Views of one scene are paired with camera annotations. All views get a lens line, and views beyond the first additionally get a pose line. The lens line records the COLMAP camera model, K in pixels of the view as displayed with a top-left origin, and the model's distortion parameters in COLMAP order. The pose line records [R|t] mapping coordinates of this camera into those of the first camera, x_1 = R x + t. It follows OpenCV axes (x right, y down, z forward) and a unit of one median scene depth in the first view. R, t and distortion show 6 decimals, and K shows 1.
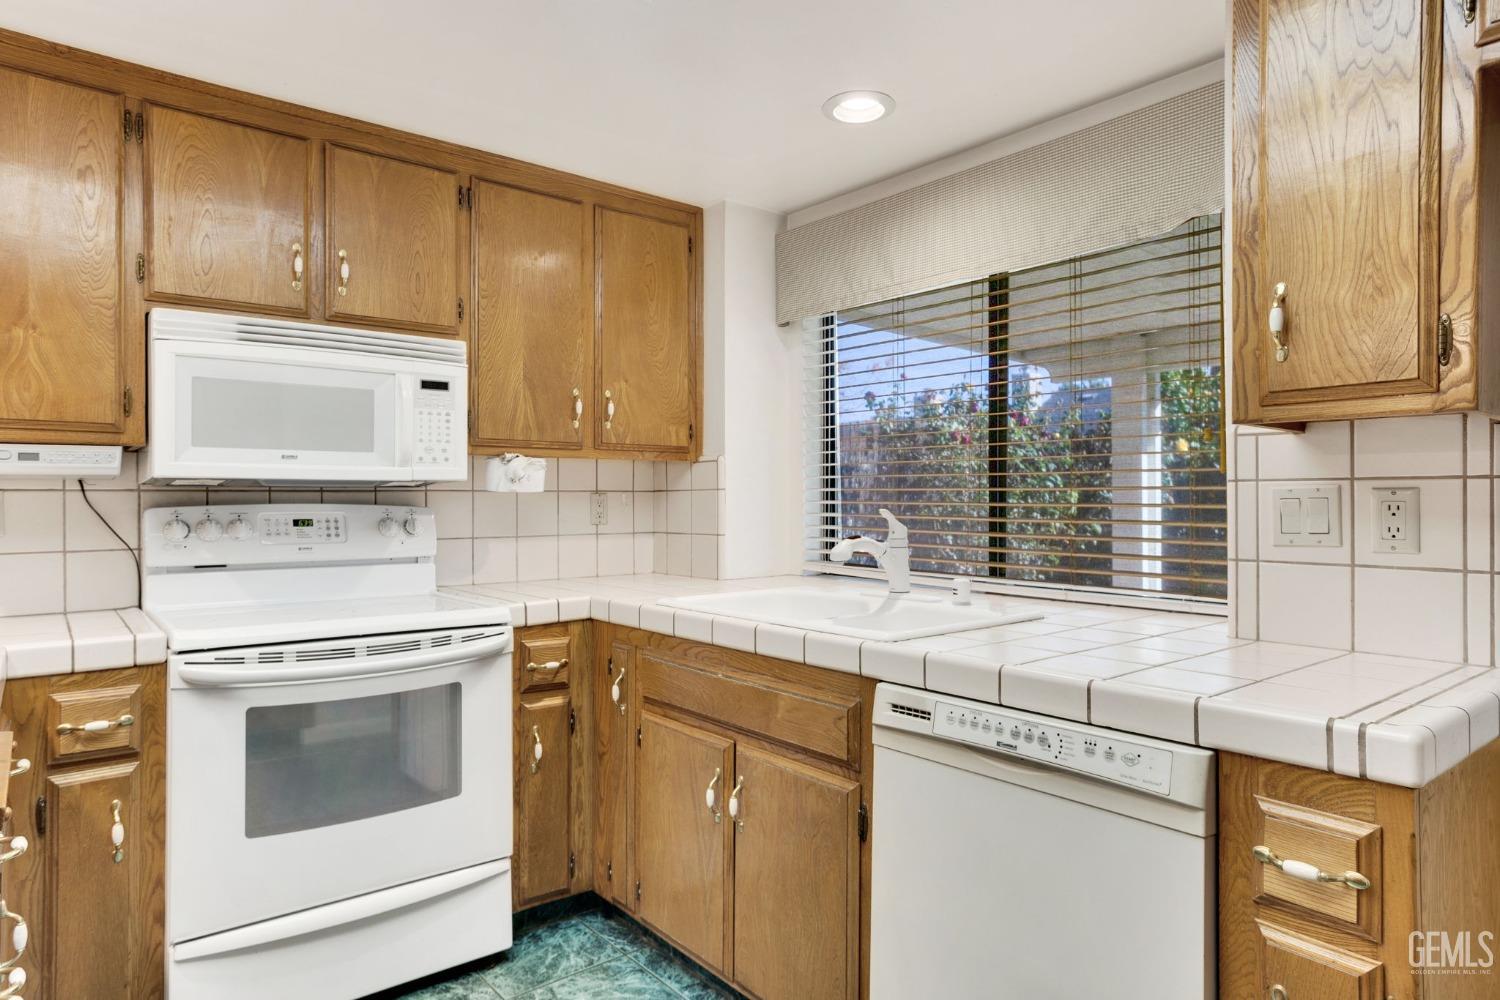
lens RADIAL K [[892.4, 0, 736.0], [0, 892.4, 499.4], [0, 0, 1]] dist [-0.006160, 0.016514]
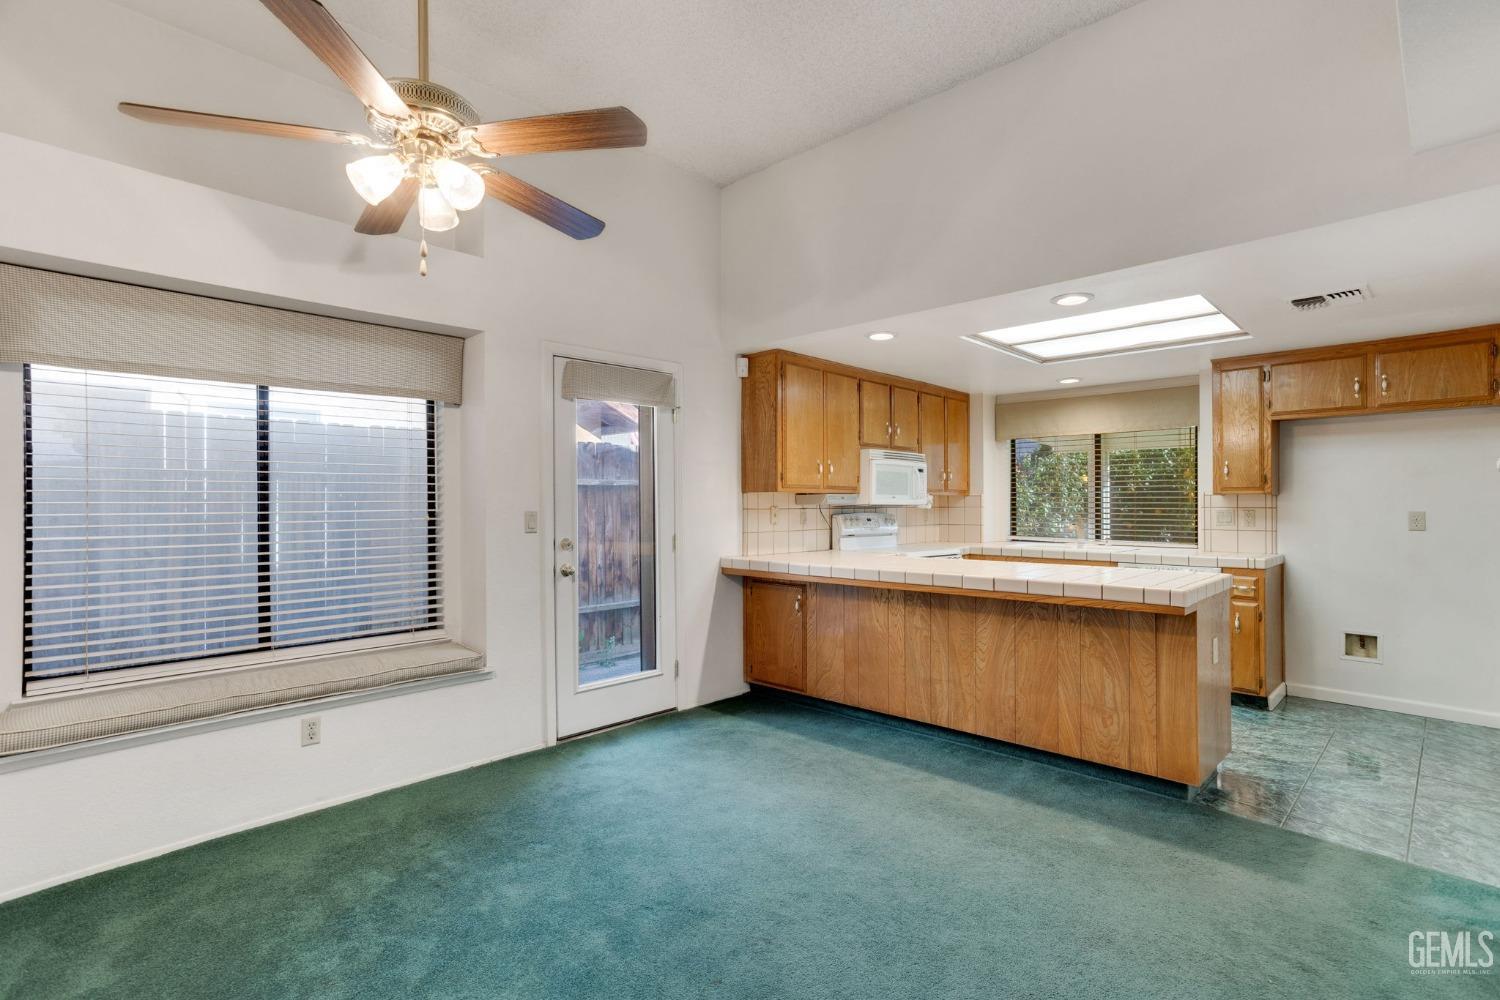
lens RADIAL K [[741.5, 0, 740.1], [0, 741.5, 502.5], [0, 0, 1]] dist [0.012810, 0.014029]
pose [[0.990892, 0.003892, 0.134601, -1.314475], [-0.003741, 0.999992, -0.001377, -0.024383], [-0.134605, 0.000861, 0.990899, -1.339749]]
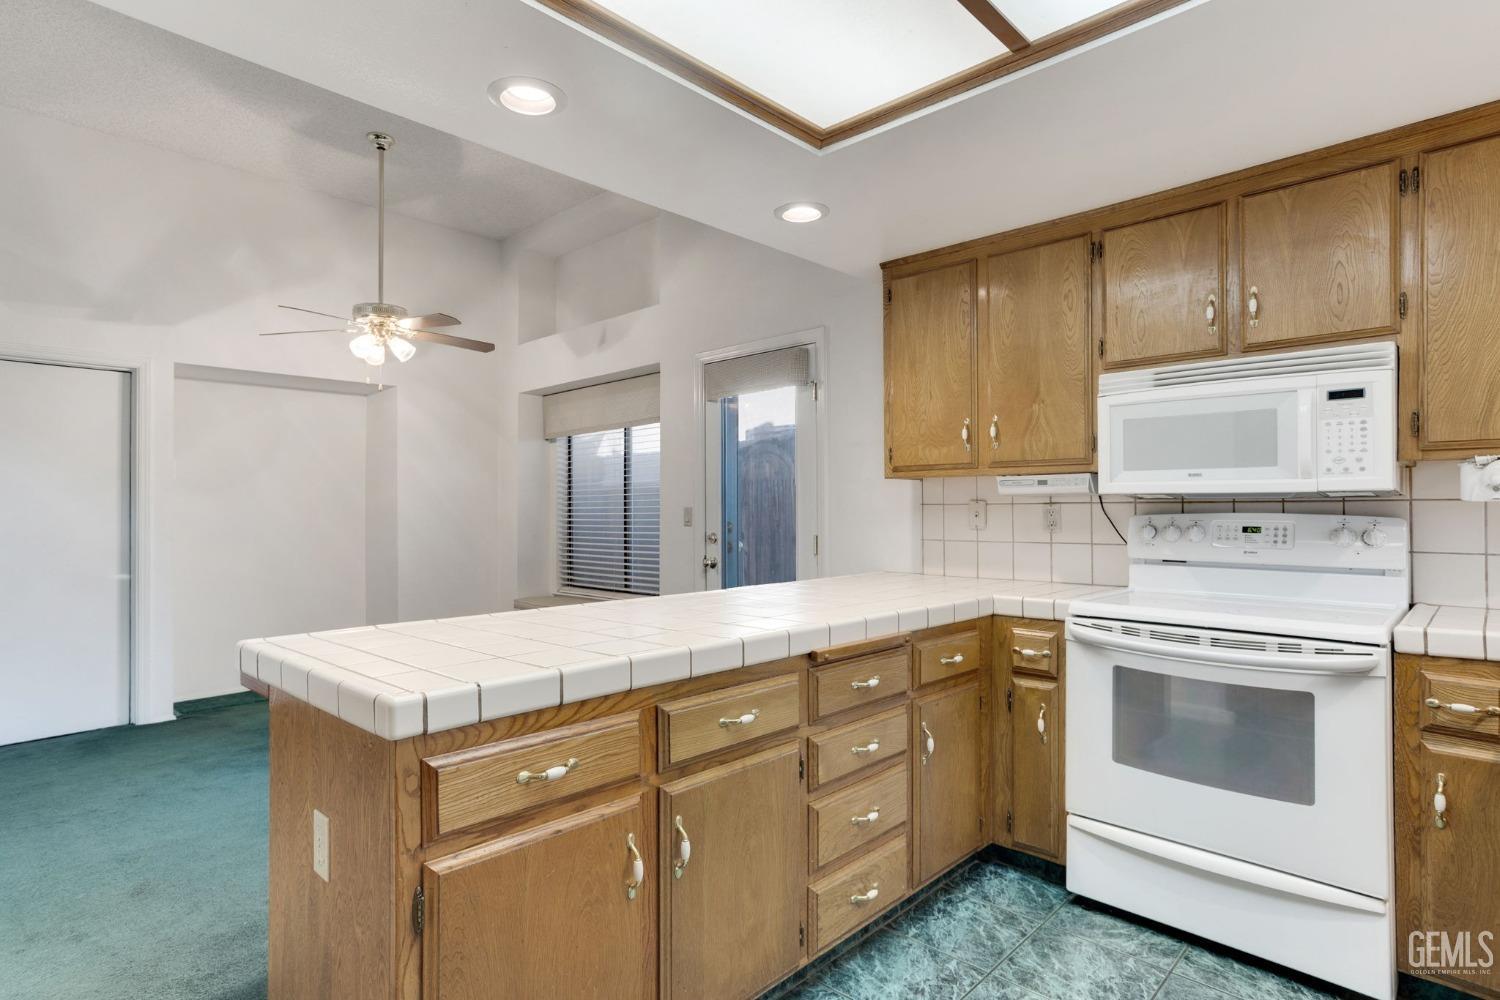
lens RADIAL K [[783.9, 0, 740.1], [0, 783.9, 502.8], [0, 0, 1]] dist [0.006531, 0.002965]
pose [[0.136687, -0.003651, -0.990608, 0.467637], [0.003104, 0.999990, -0.003257, -0.007895], [0.990609, -0.002629, 0.136697, 0.236182]]
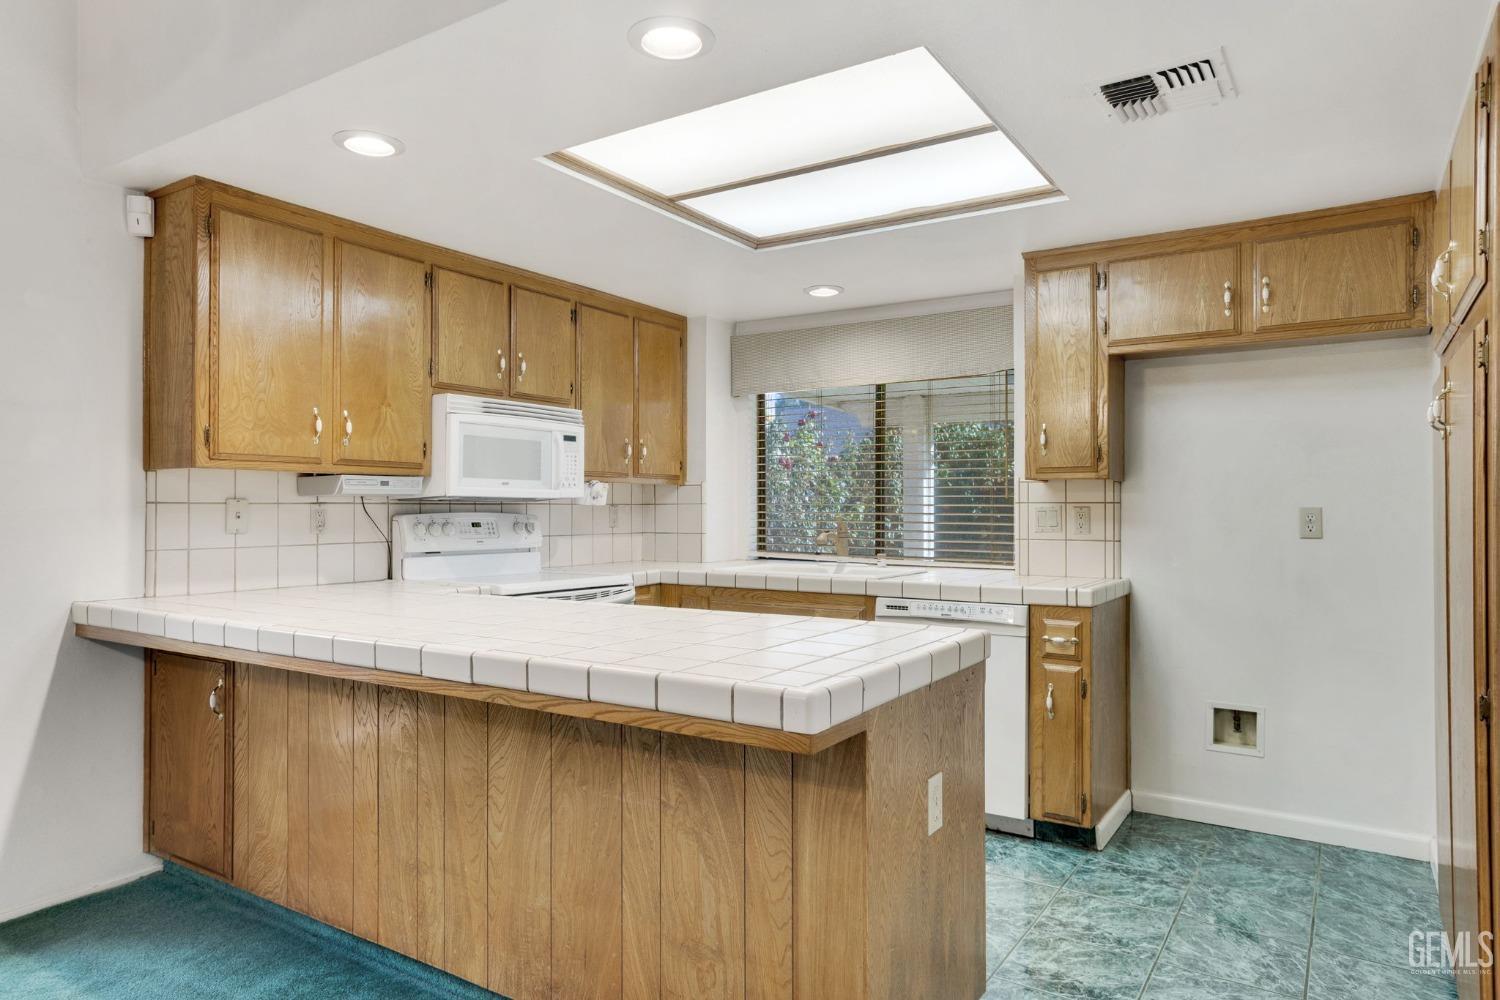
lens RADIAL K [[957.4, 0, 736.5], [0, 957.4, 504.9], [0, 0, 1]] dist [-0.015231, 0.015575]
pose [[0.950451, 0.005234, 0.310831, -0.633369], [-0.003985, 0.999981, -0.004652, -0.002418], [-0.310850, 0.003183, 0.950454, -0.775092]]
